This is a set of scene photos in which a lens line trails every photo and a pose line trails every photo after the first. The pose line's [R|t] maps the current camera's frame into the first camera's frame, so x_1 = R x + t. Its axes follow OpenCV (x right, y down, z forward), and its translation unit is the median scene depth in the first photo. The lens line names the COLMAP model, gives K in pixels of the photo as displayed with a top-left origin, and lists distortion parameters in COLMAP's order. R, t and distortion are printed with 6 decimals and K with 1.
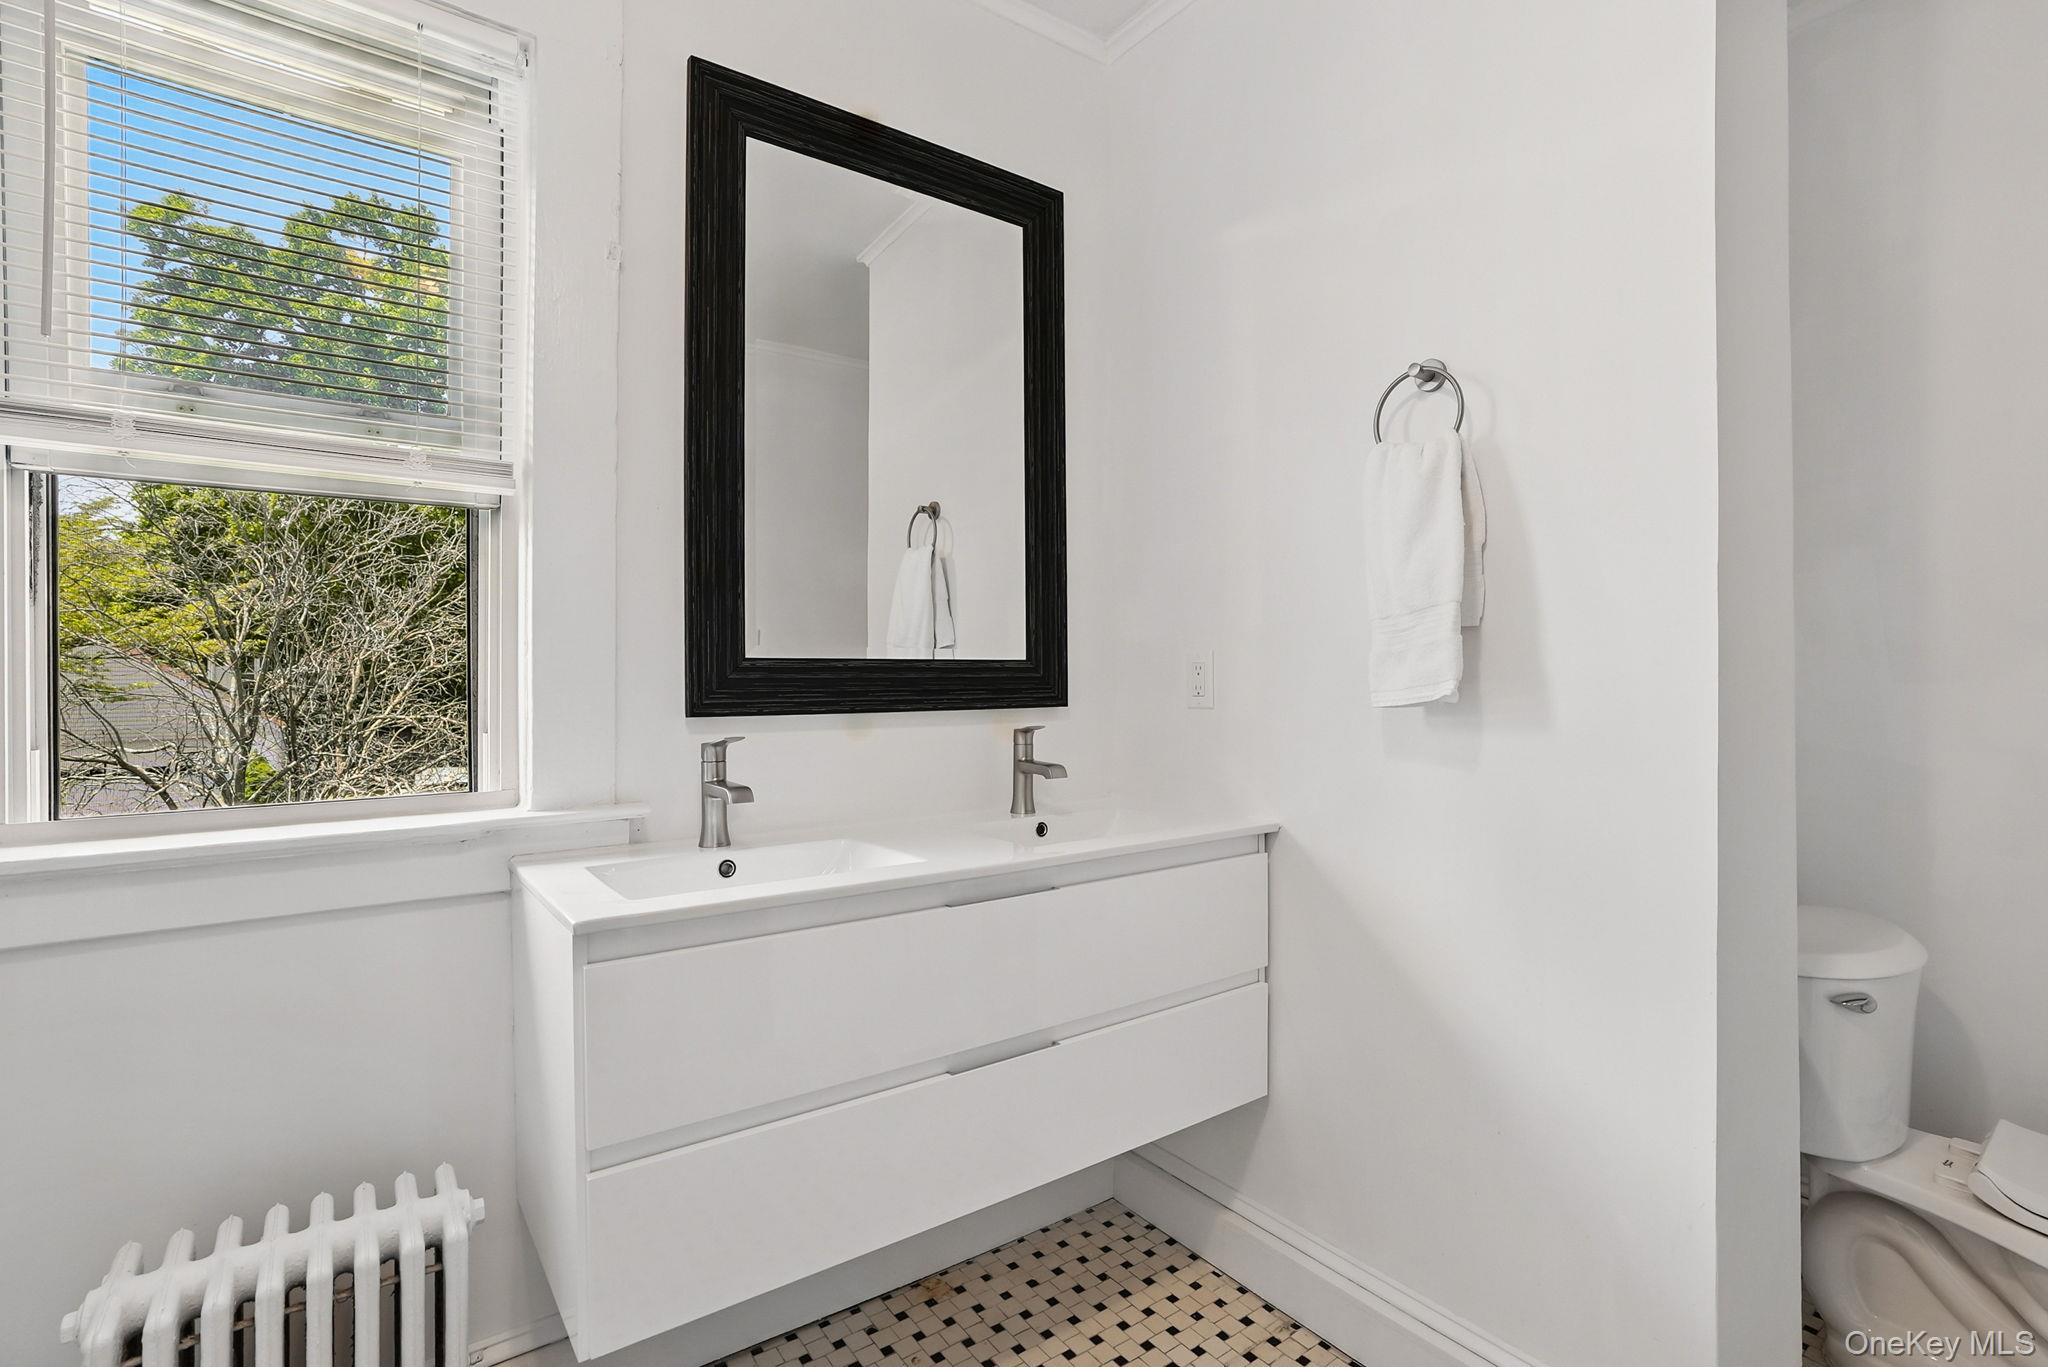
lens RADIAL K [[979.4, 0, 1028.1], [0, 979.4, 673.6], [0, 0, 1]] dist [-0.021735, 0.000079]
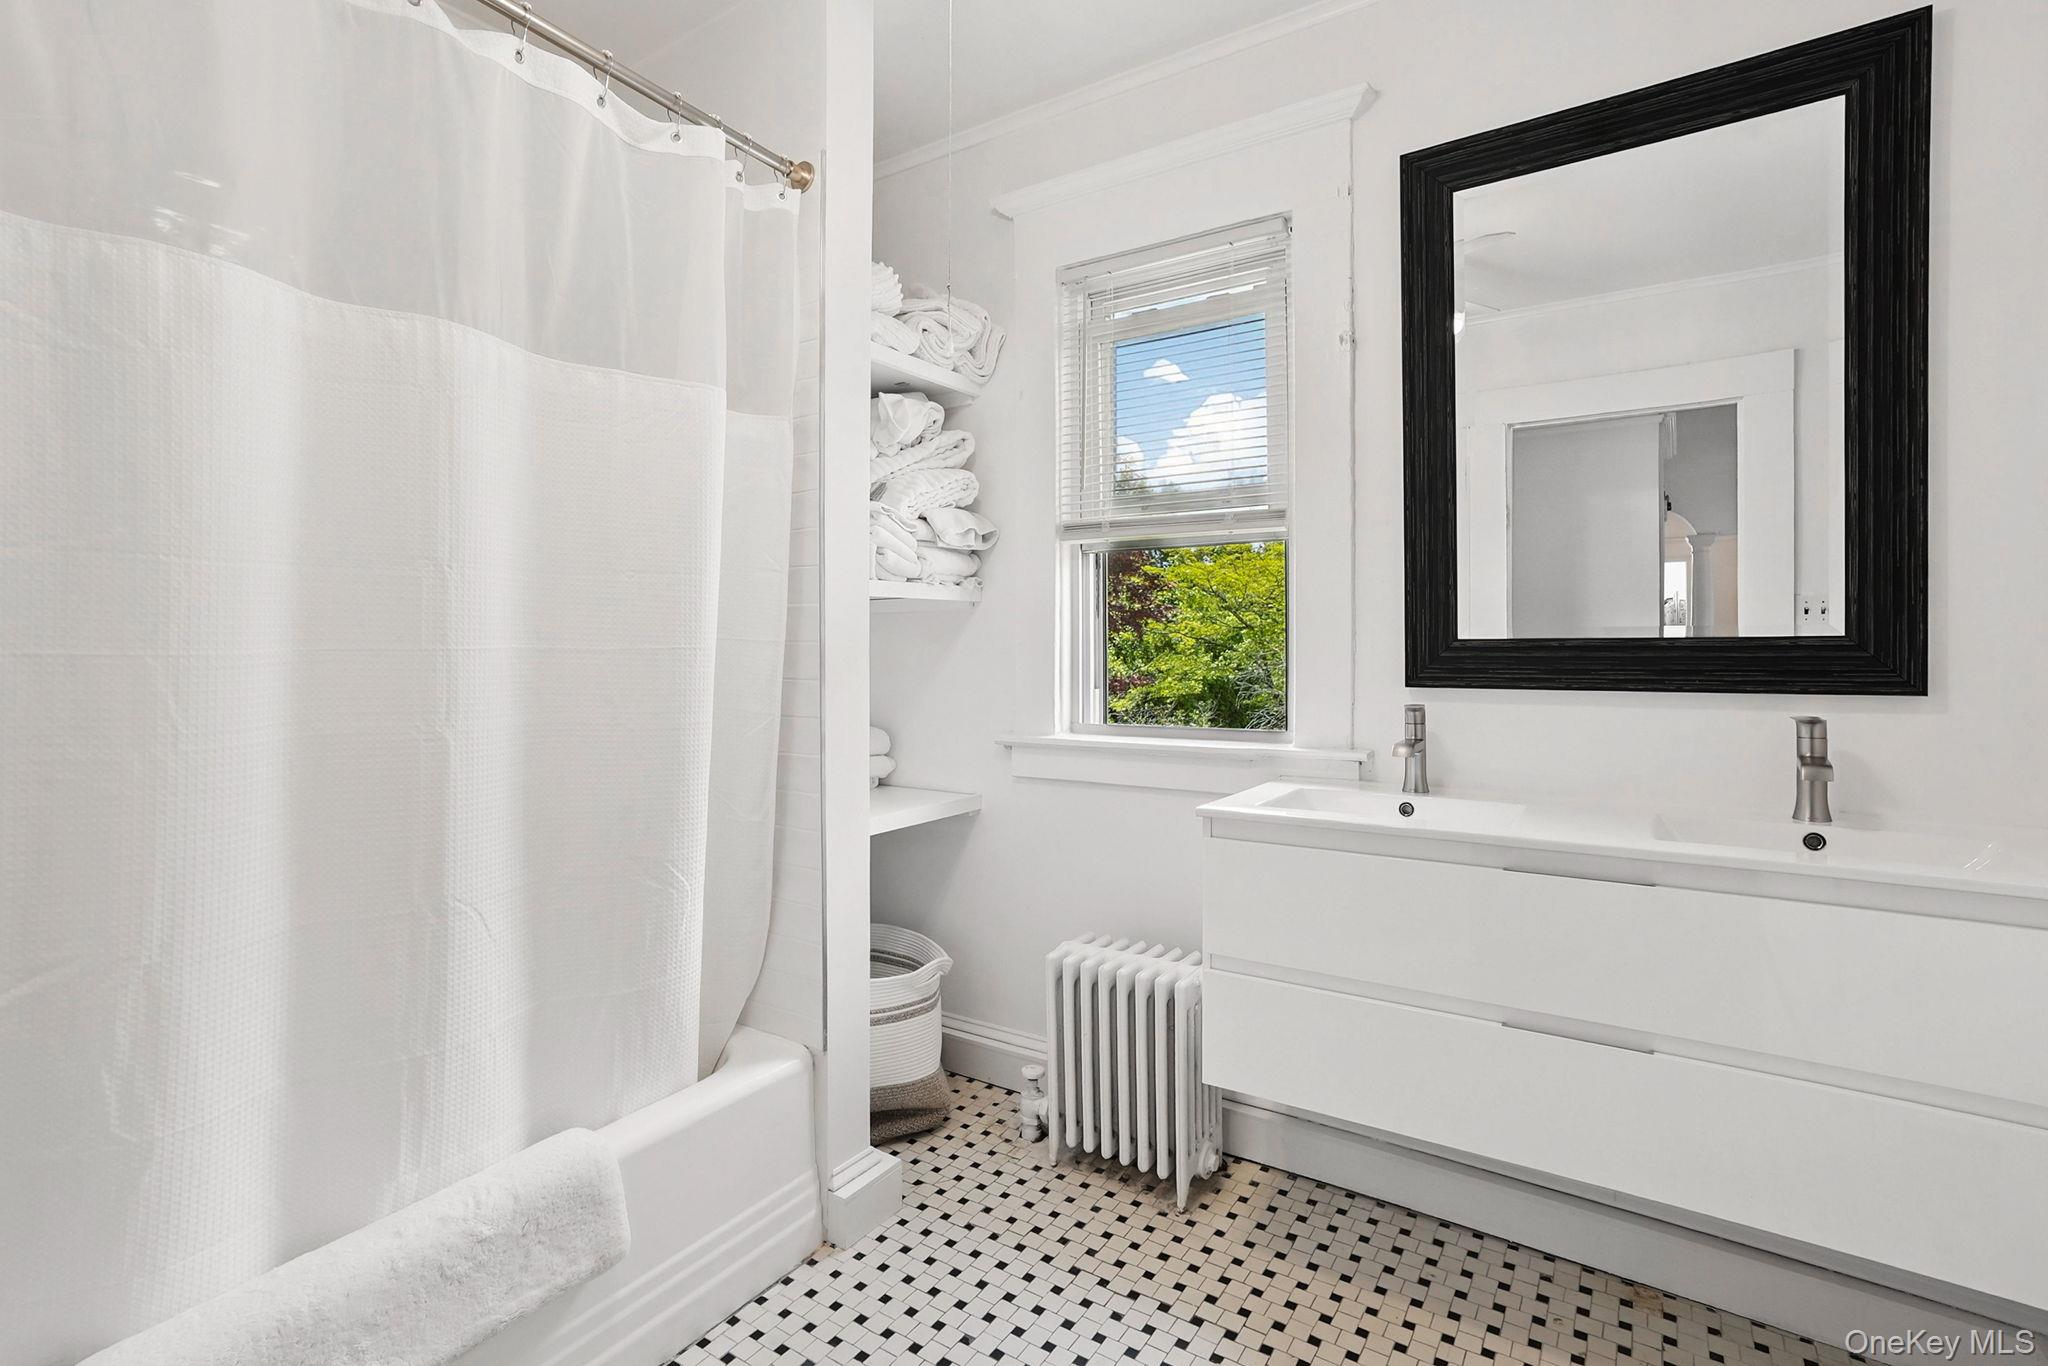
lens RADIAL K [[942.6, 0, 1026.4], [0, 942.6, 654.2], [0, 0, 1]] dist [0.001485, 0.000695]
pose [[0.348857, 0.006095, -0.937156, 0.593936], [0.002544, 0.999969, 0.007451, -0.007473], [0.937173, -0.004983, 0.348830, 0.118019]]
